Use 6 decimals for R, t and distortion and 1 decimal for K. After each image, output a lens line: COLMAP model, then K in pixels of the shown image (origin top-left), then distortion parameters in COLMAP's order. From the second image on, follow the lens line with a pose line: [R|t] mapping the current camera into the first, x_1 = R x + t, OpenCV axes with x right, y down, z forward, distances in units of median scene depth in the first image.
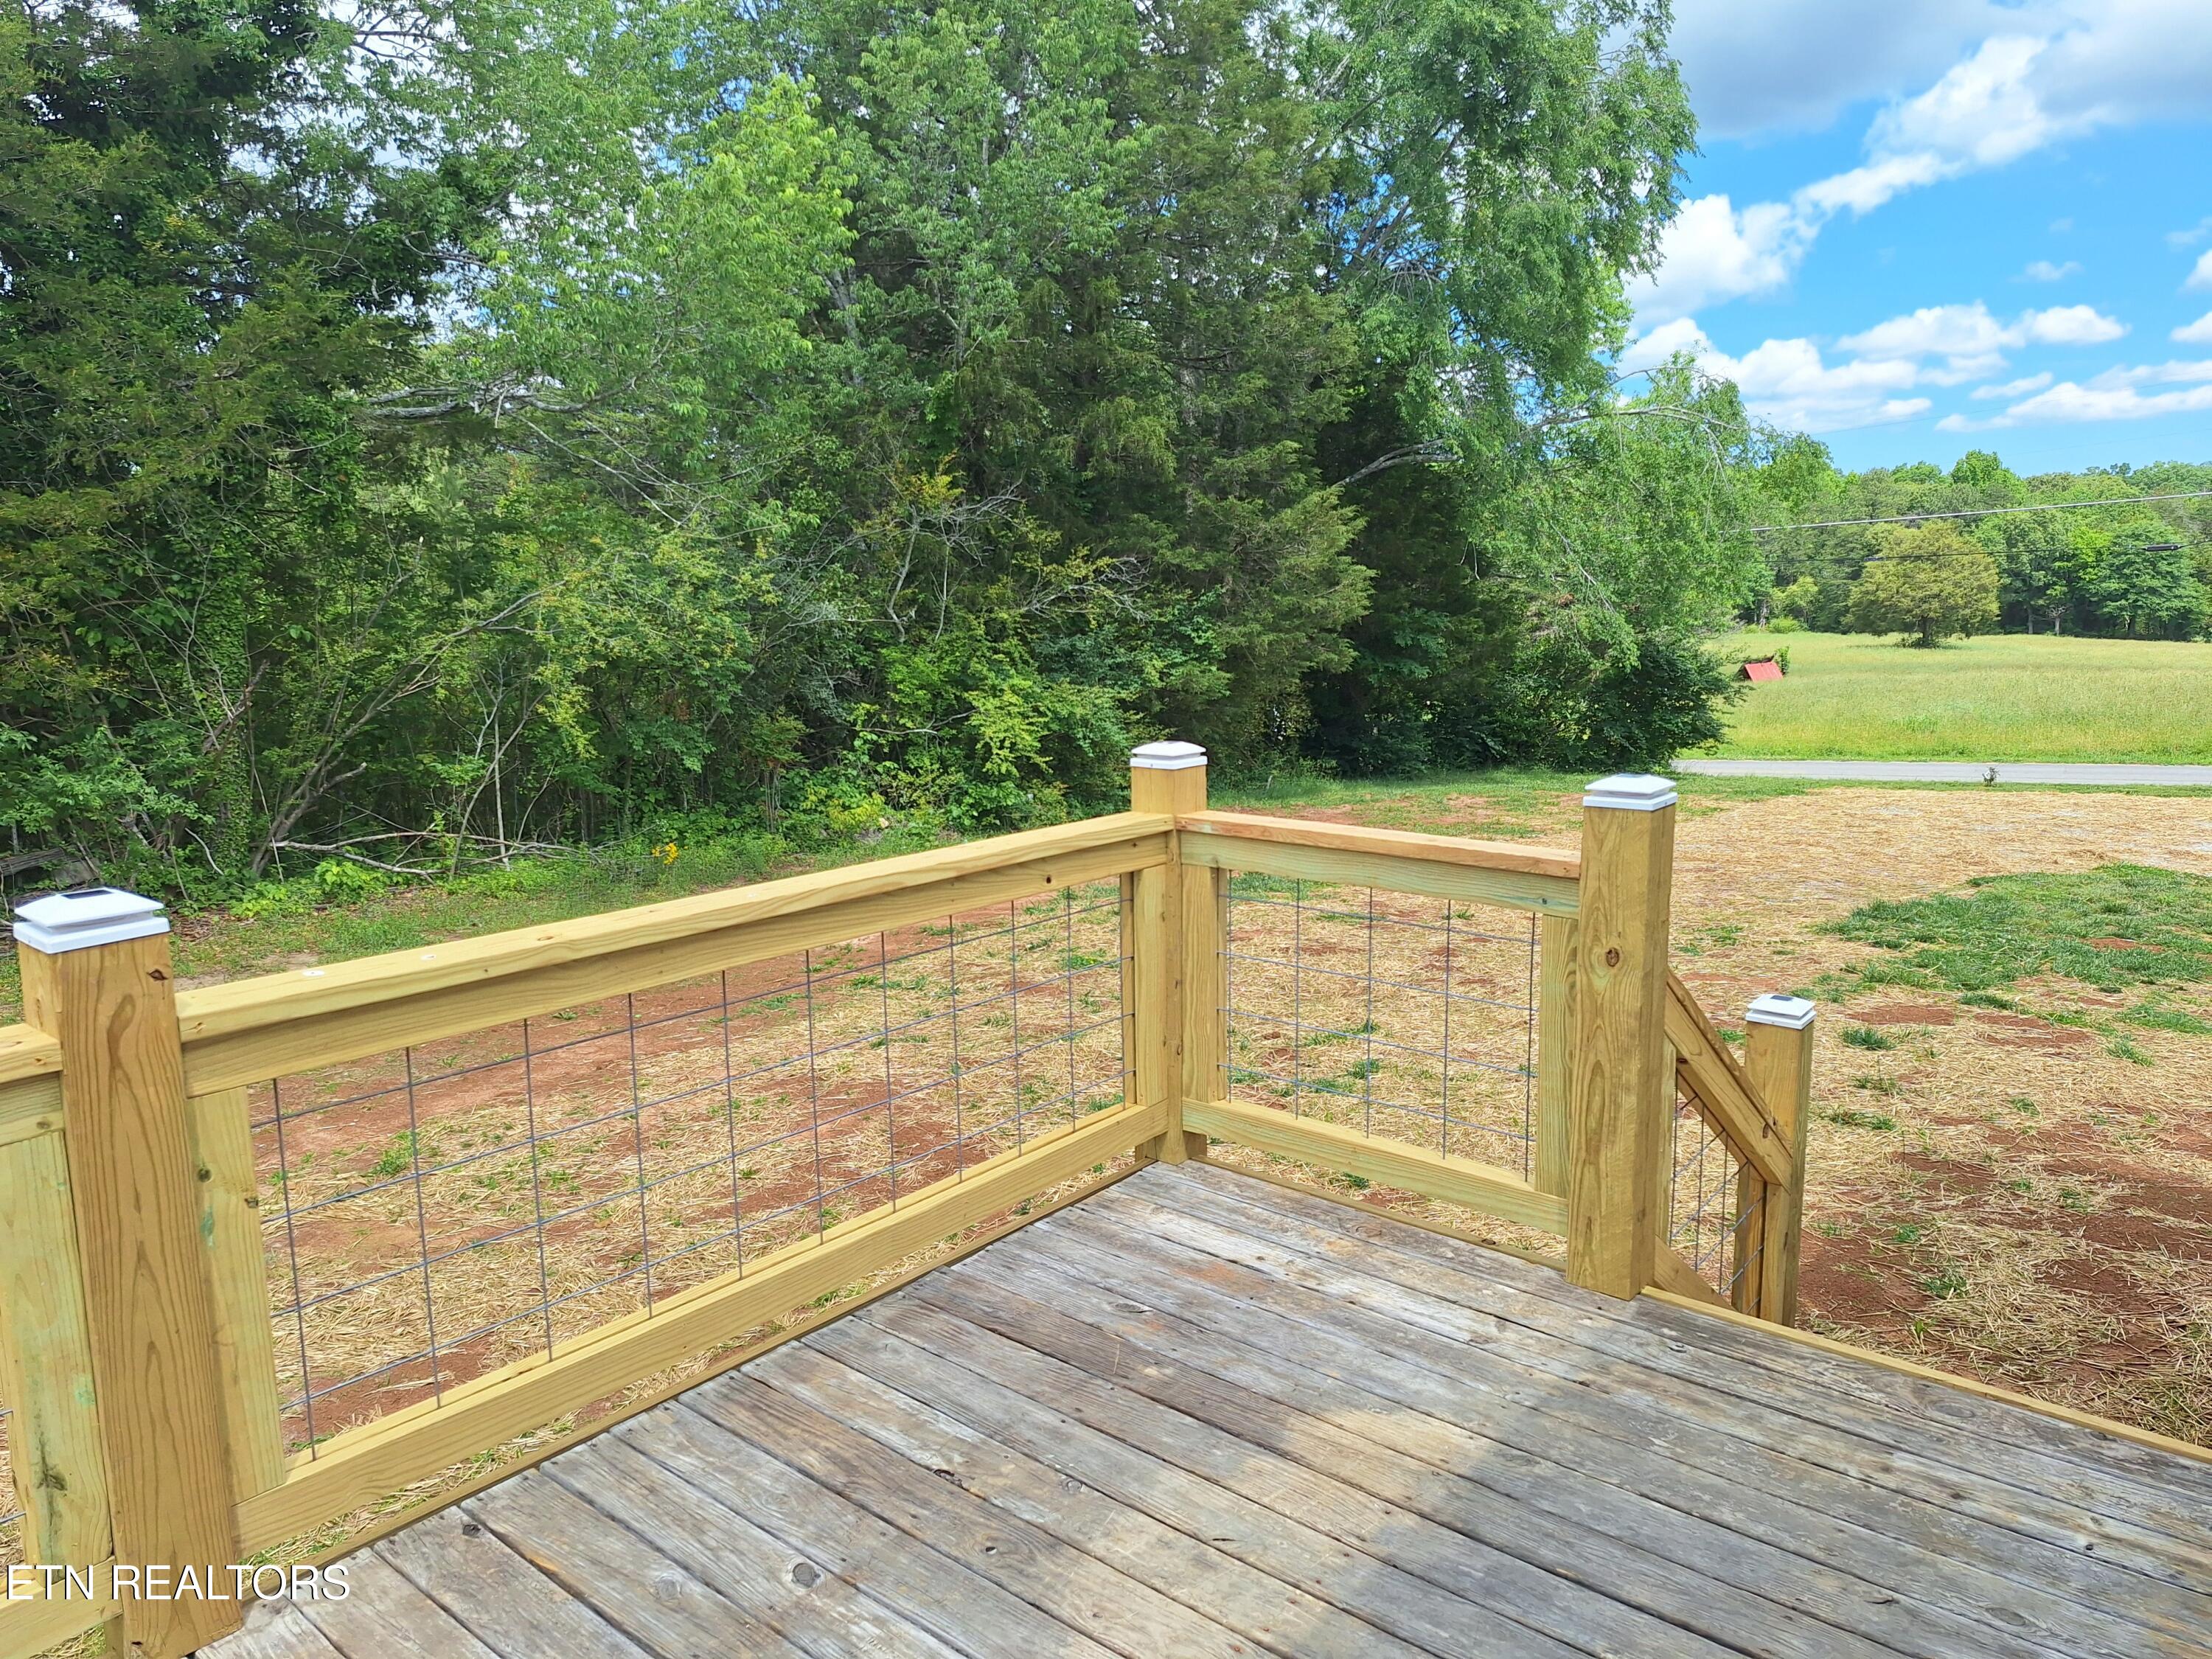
lens RADIAL K [[1520.9, 0, 1098.6], [0, 1520.9, 833.0], [0, 0, 1]] dist [0.090948, -0.104901]
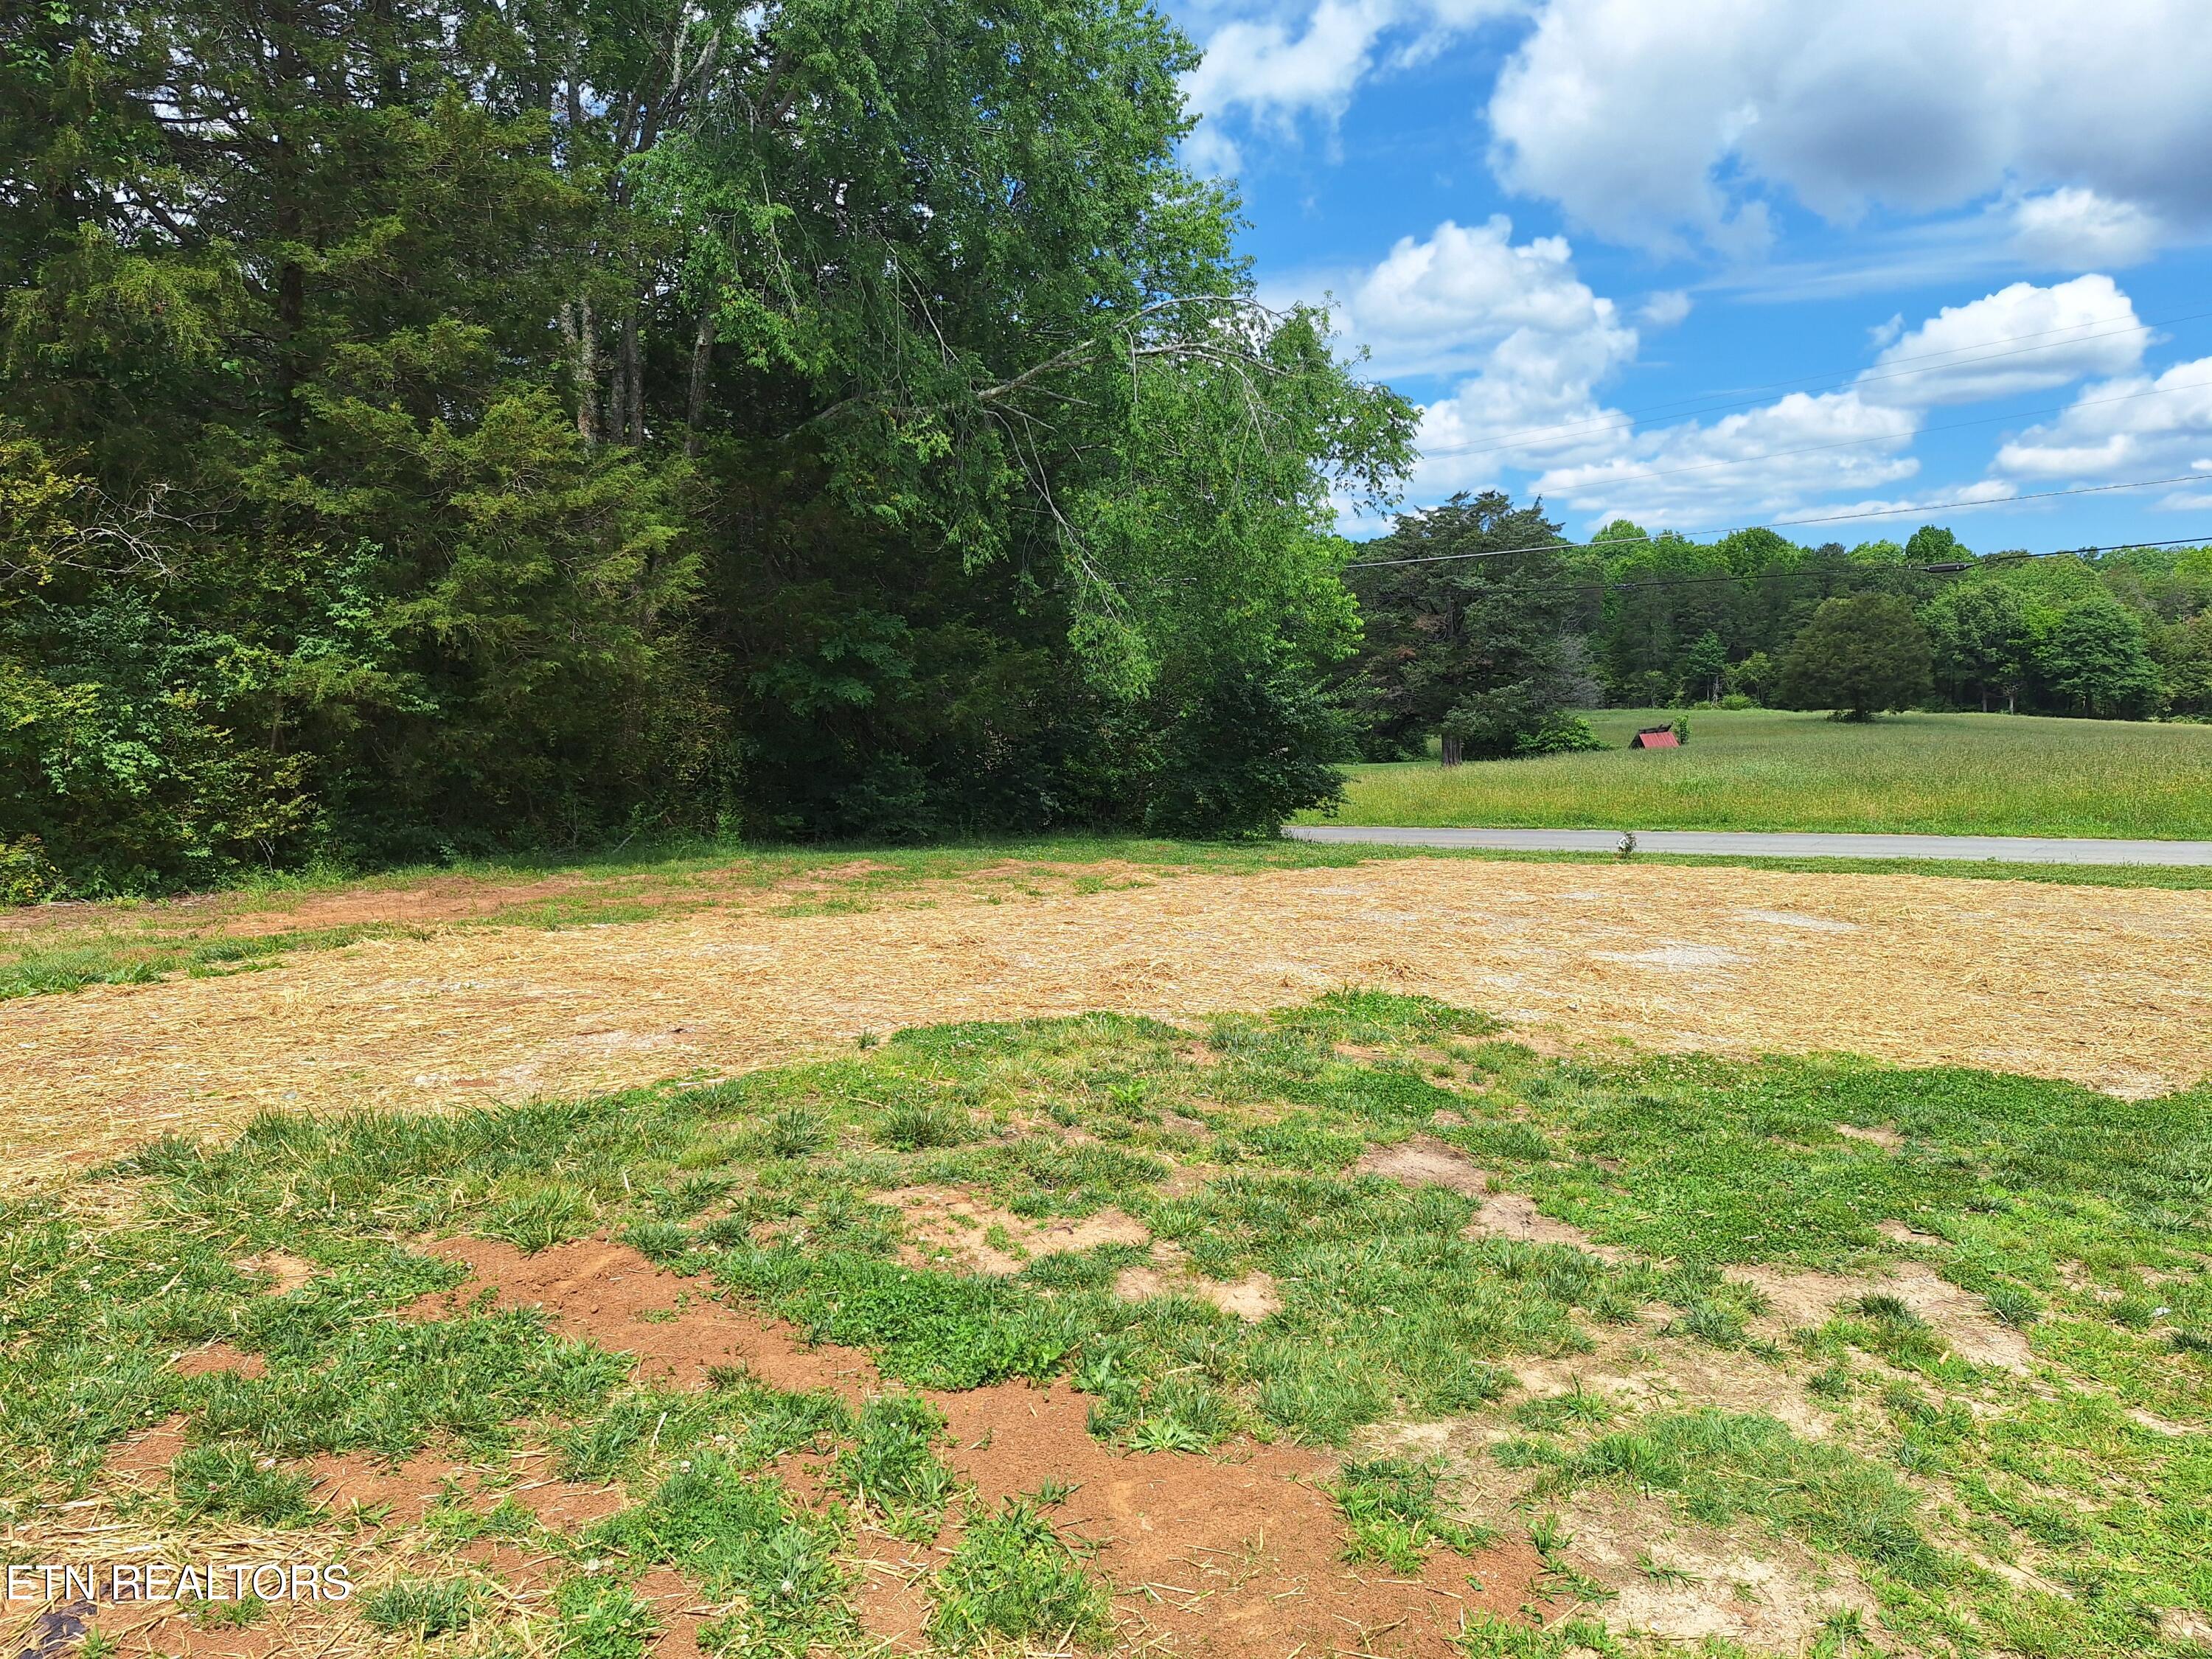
lens RADIAL K [[1554.9, 0, 1107.1], [0, 1554.9, 856.2], [0, 0, 1]] dist [0.092619, -0.119800]
pose [[0.999680, 0.006324, 0.024491, 0.340591], [-0.005476, 0.999388, -0.034546, -0.004184], [-0.024695, 0.034401, 0.999103, 0.287218]]
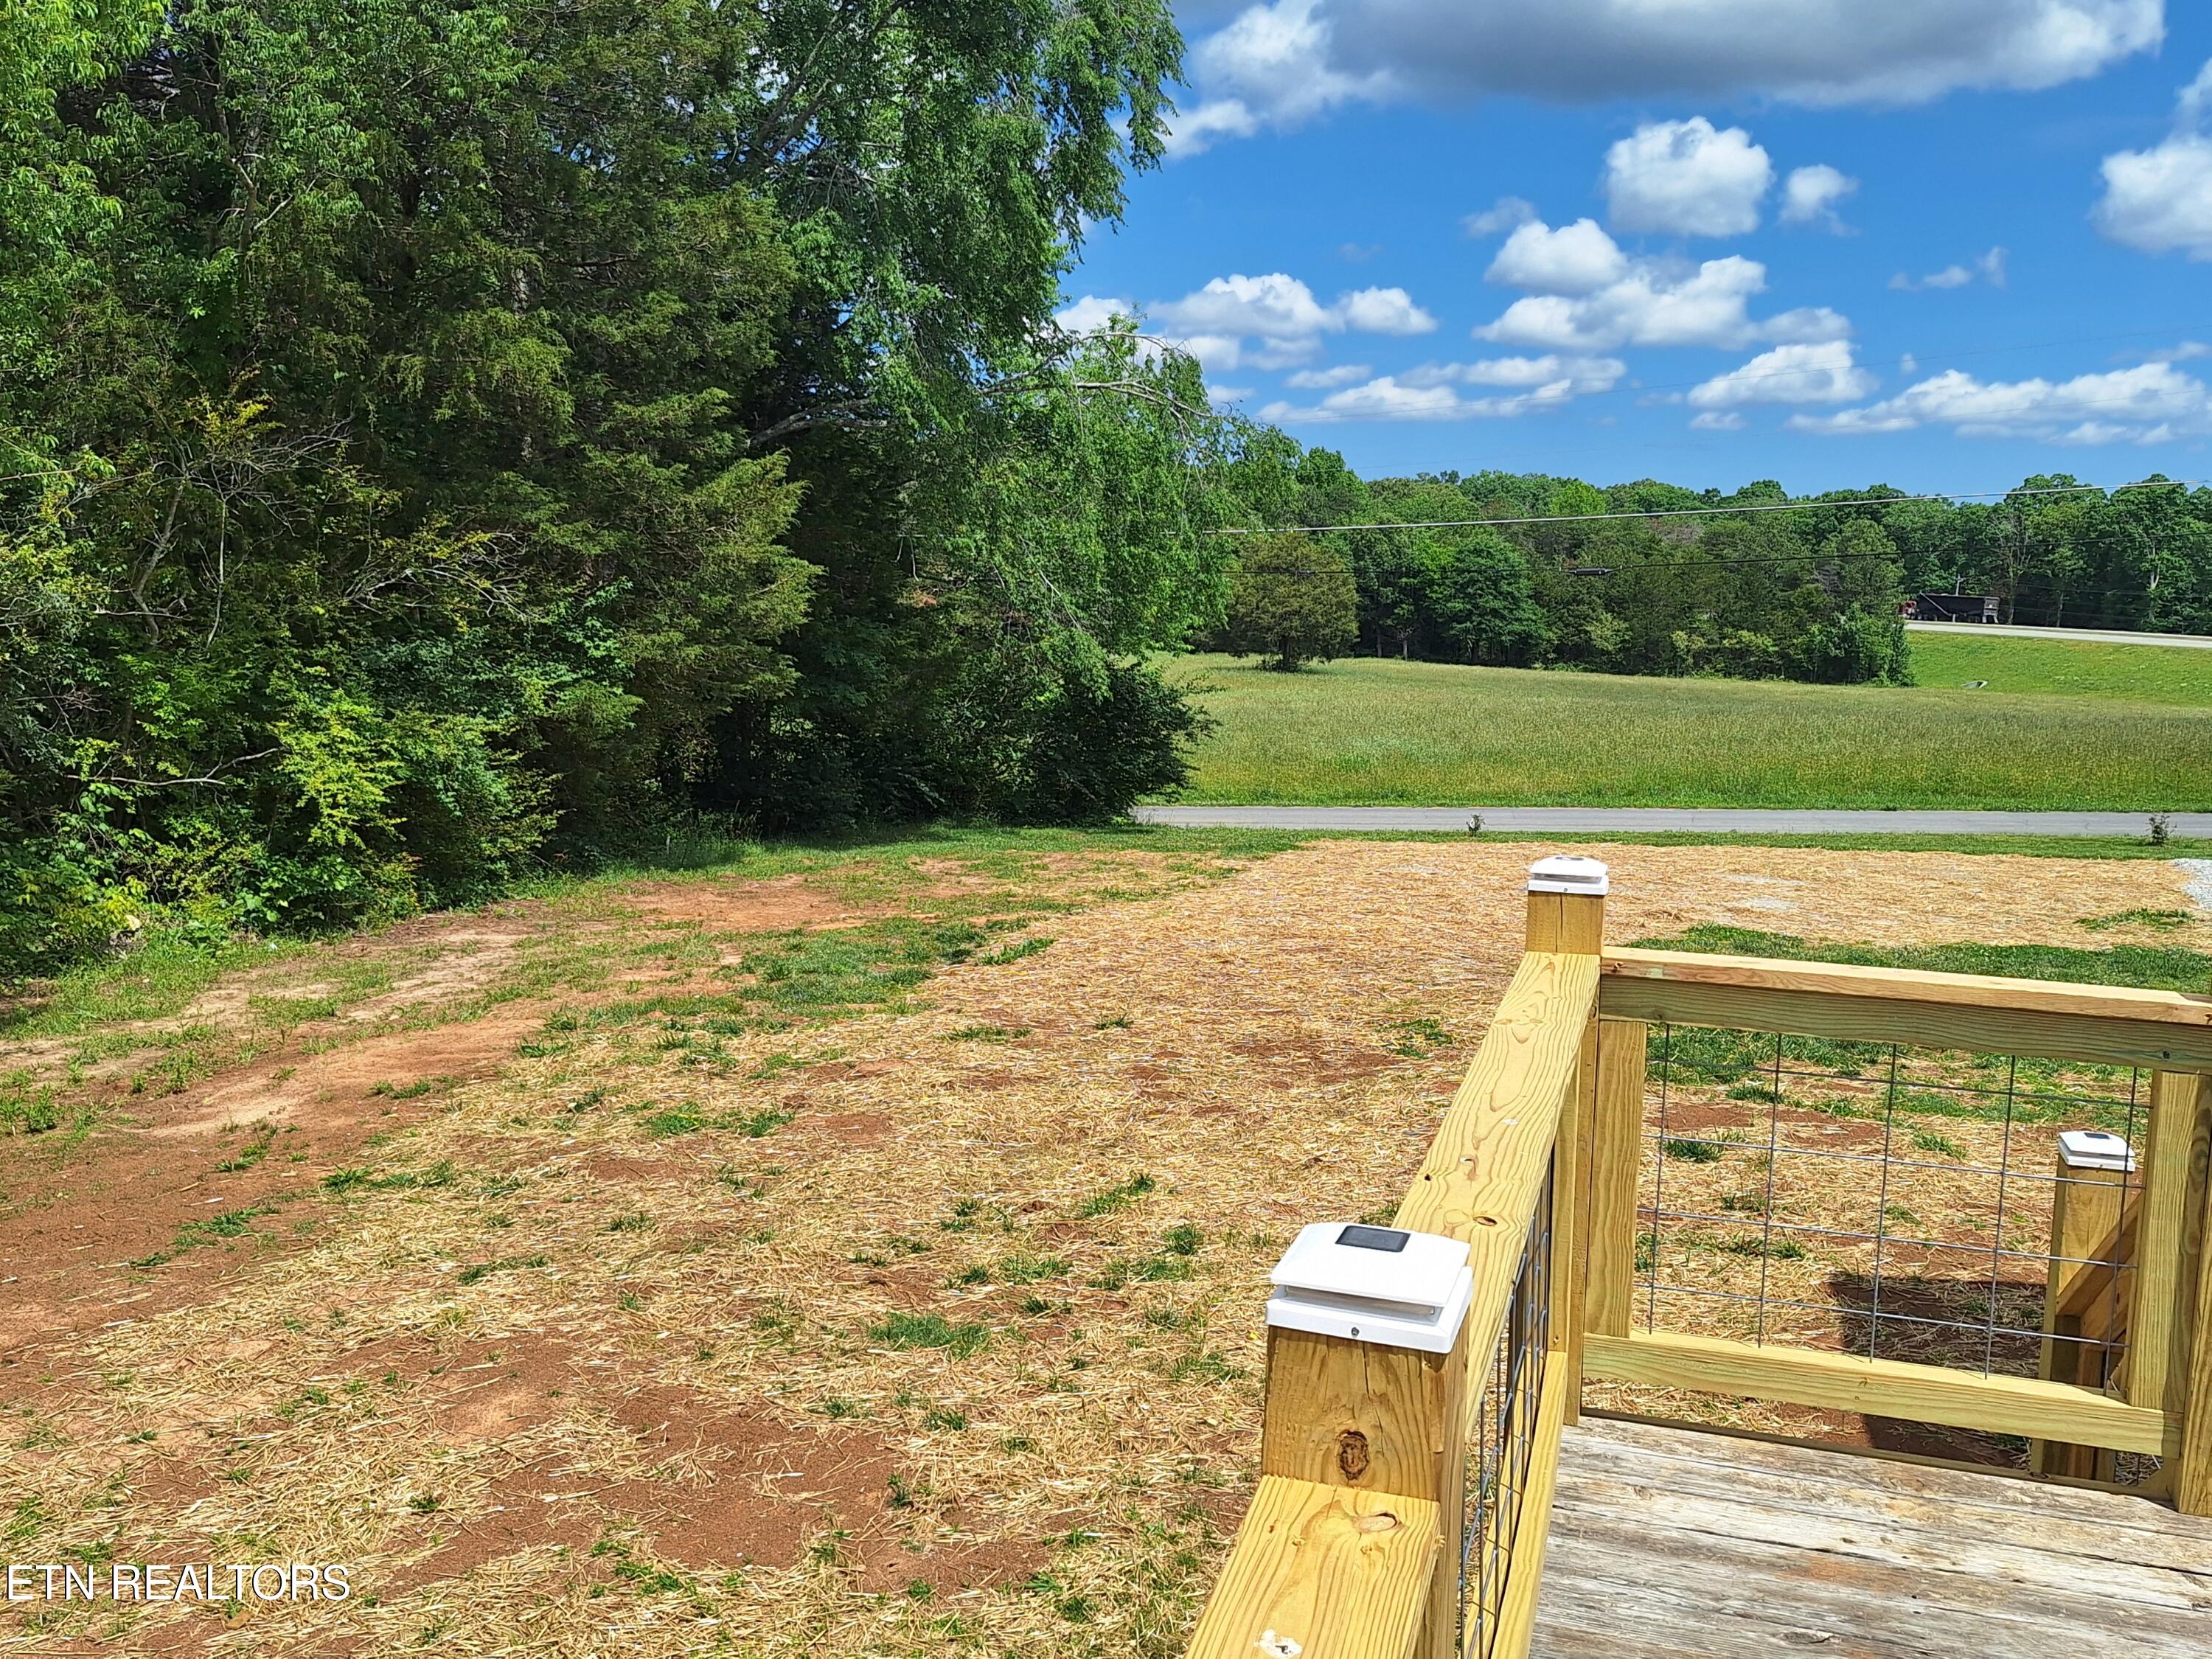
lens RADIAL K [[2002.5, 0, 1115.9], [0, 2002.5, 834.1], [0, 0, 1]] dist [0.157641, -0.300713]
pose [[0.915694, -0.015544, 0.401575, -0.085077], [0.028329, 0.999263, -0.025920, -0.007872], [-0.400876, 0.035111, 0.915459, 0.026734]]
